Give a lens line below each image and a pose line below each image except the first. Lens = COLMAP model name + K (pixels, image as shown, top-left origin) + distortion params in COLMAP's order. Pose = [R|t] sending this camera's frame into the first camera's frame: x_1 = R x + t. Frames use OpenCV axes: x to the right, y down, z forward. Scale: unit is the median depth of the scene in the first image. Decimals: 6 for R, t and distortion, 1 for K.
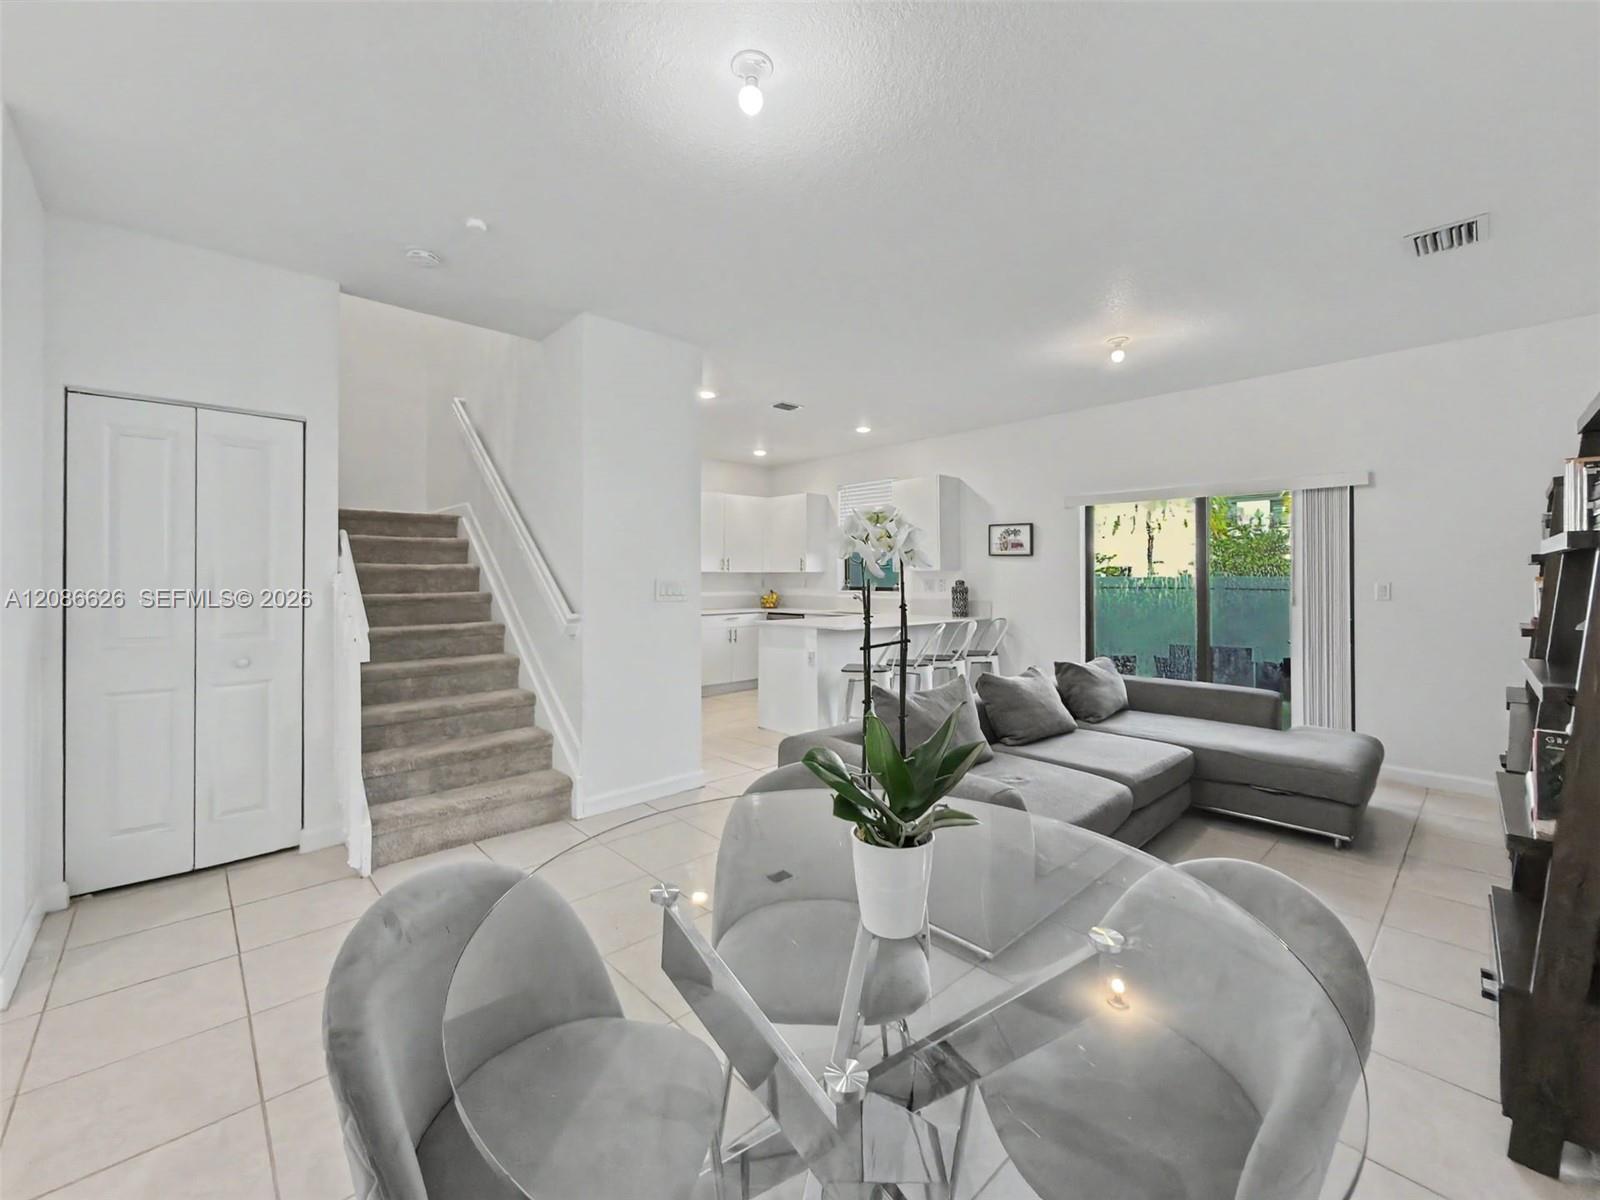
lens RADIAL K [[662.6, 0, 802.2], [0, 662.6, 572.6], [0, 0, 1]] dist [-0.000460, -0.000159]
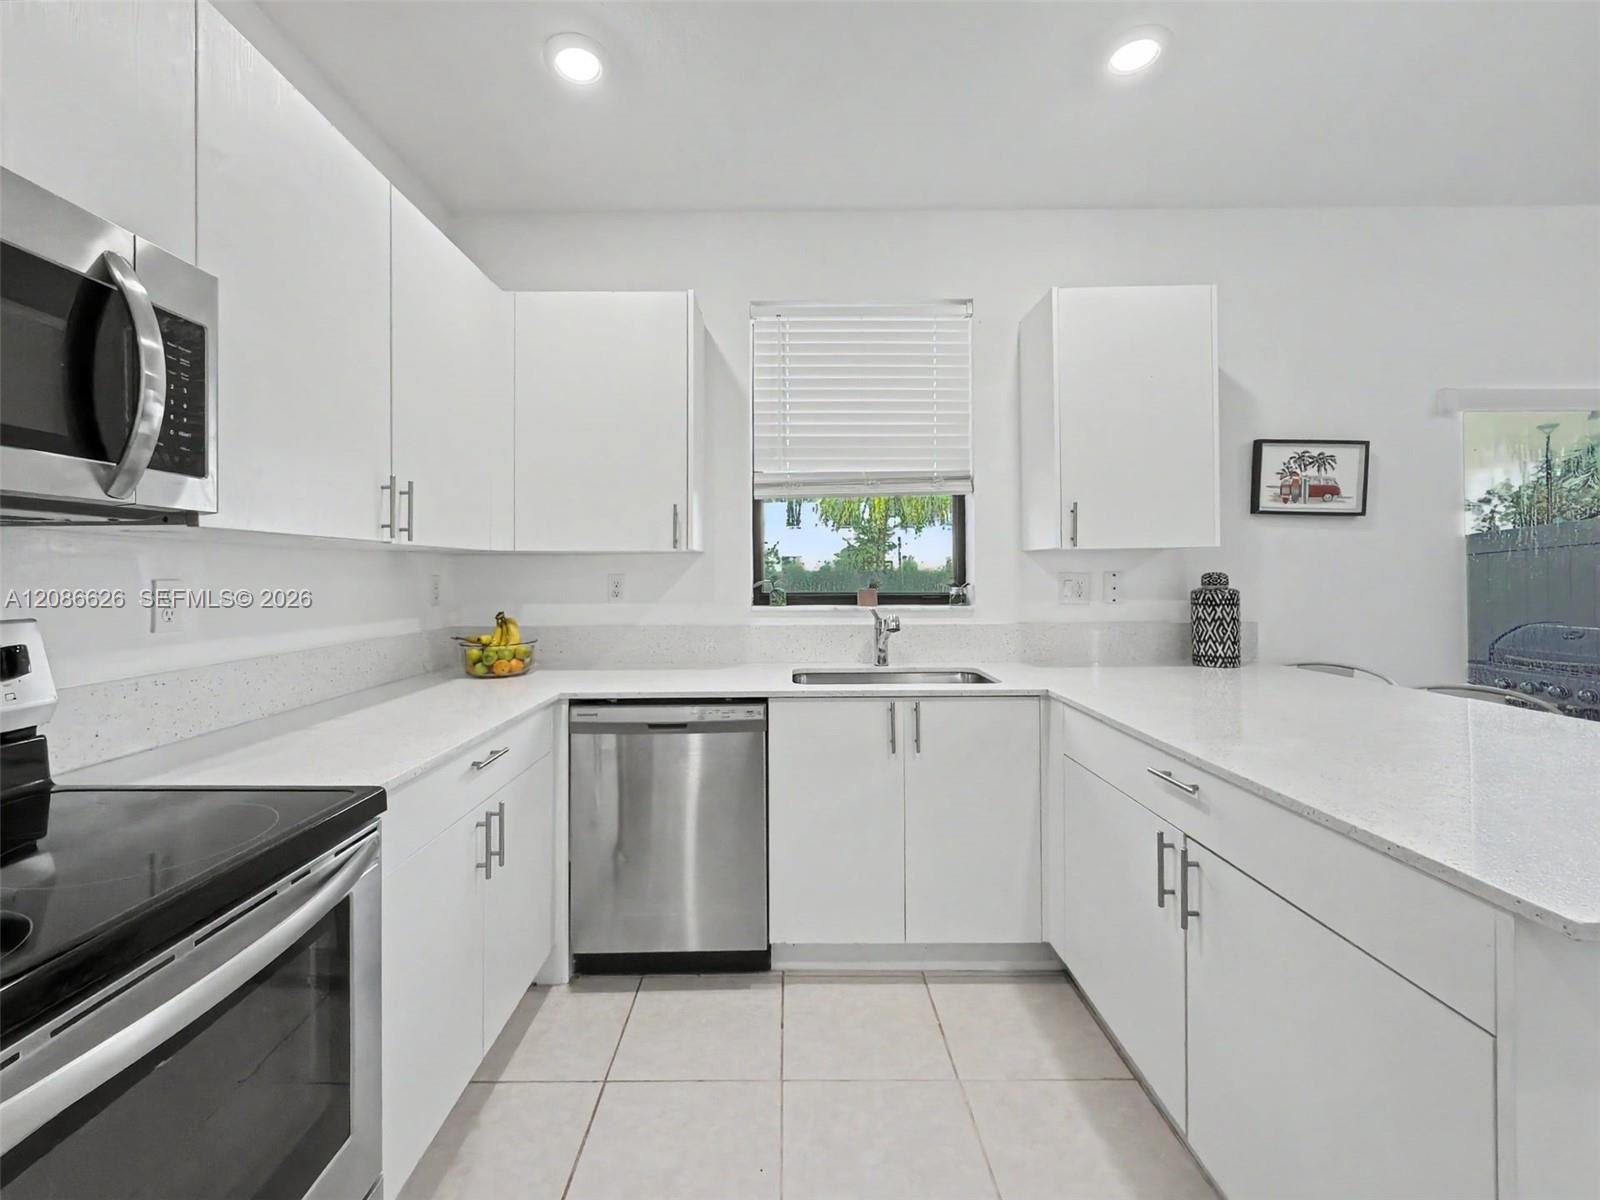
lens RADIAL K [[662.6, 0, 766.2], [0, 662.6, 564.5], [0, 0, 1]] dist [-0.000460, -0.000159]
pose [[0.702779, 0.006396, 0.711380, -0.232461], [-0.002162, 0.999974, -0.006855, 0.010046], [-0.711405, 0.003280, 0.702775, 0.934186]]
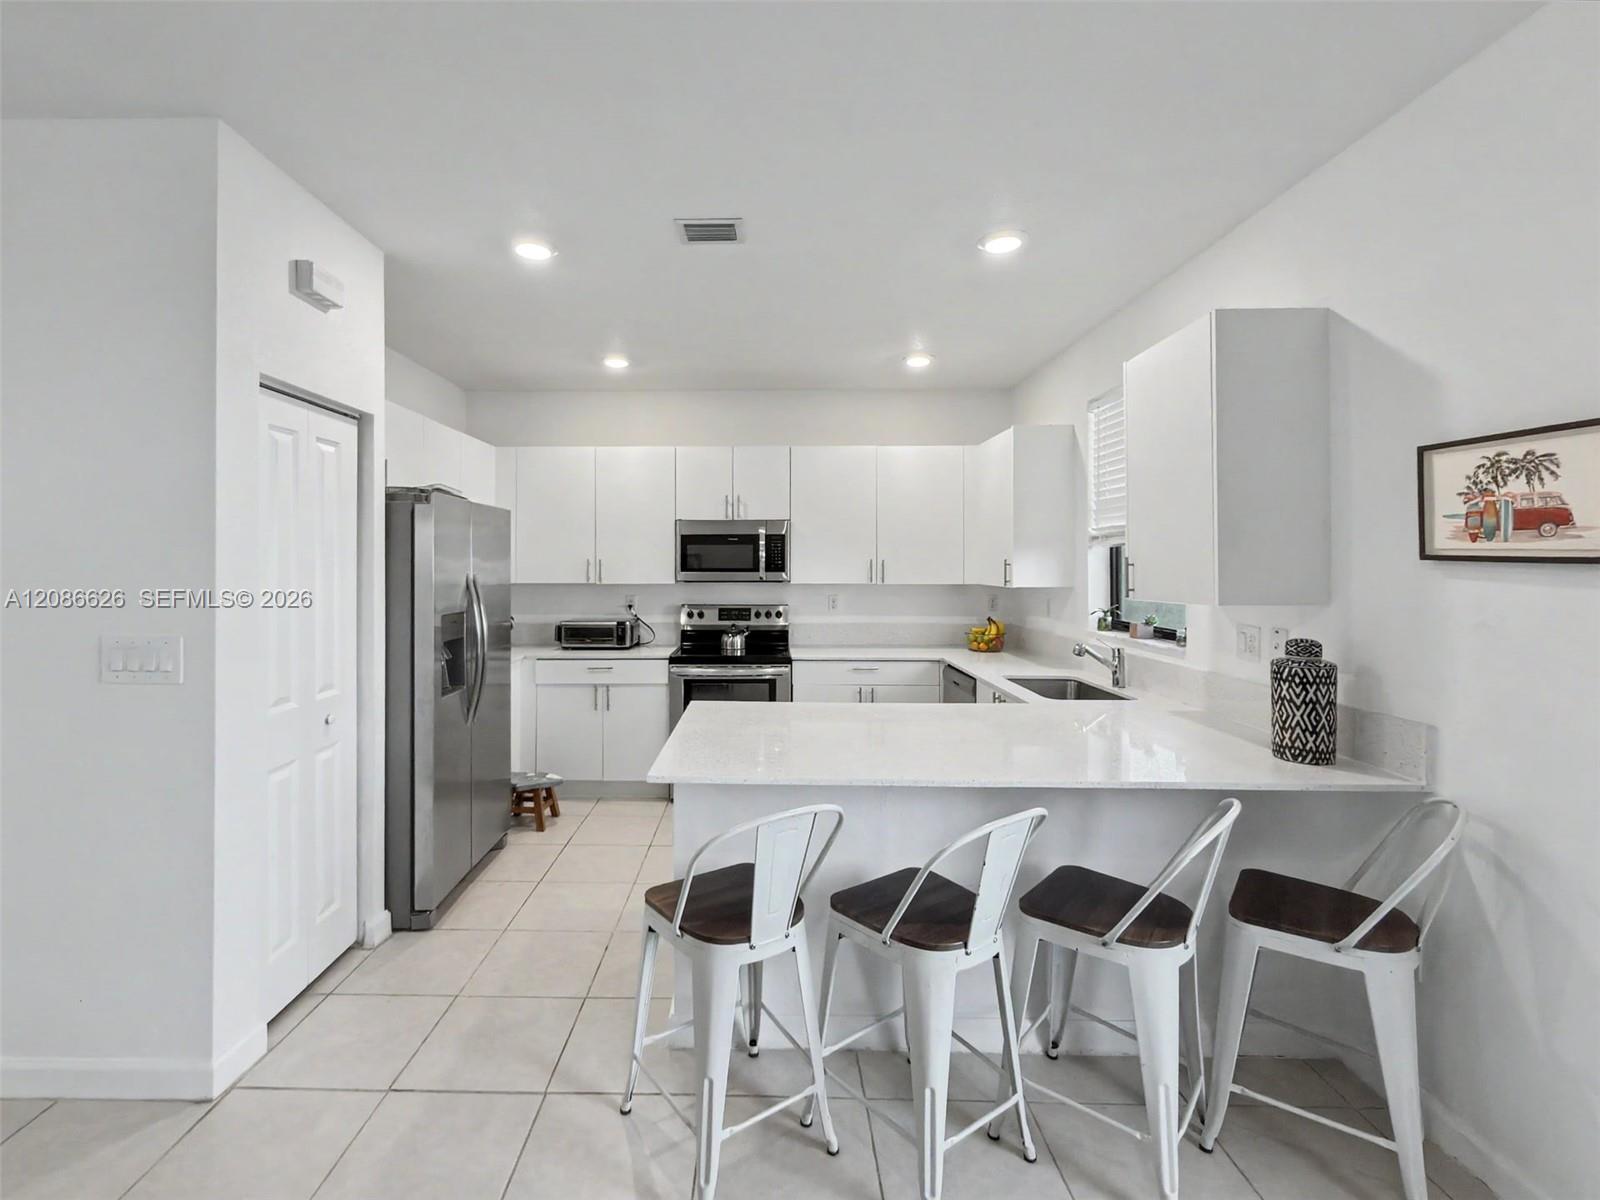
lens RADIAL K [[717.2, 0, 763.7], [0, 717.2, 554.2], [0, 0, 1]] dist [-0.000848, -0.000122]
pose [[0.721537, -0.007436, -0.692336, 0.293826], [0.002523, 0.999964, -0.008110, -0.026237], [0.692371, 0.004105, 0.721530, 0.602997]]
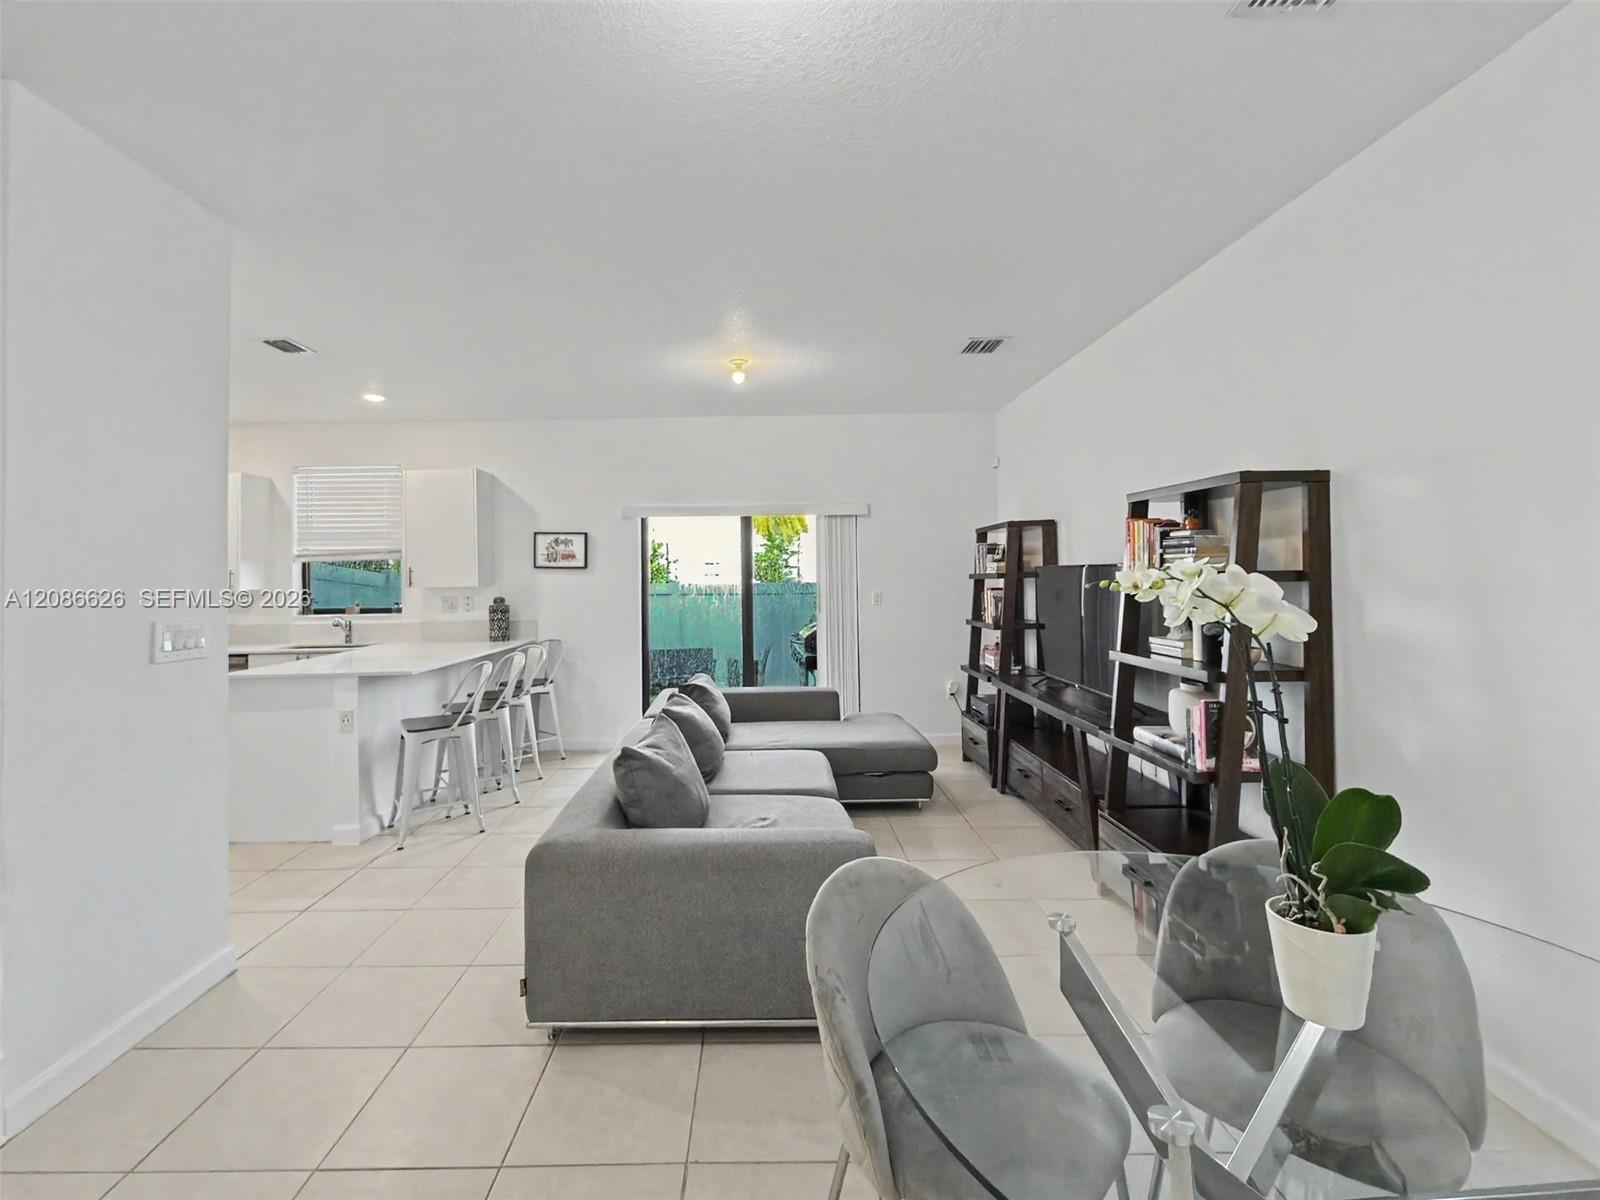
lens RADIAL K [[717.2, 0, 775.3], [0, 717.2, 569.5], [0, 0, 1]] dist [-0.000848, -0.000122]
pose [[0.692392, -0.001451, 0.721520, -0.175480], [0.009080, 0.999936, -0.006702, -0.014593], [-0.721465, 0.011192, 0.692361, 0.127548]]
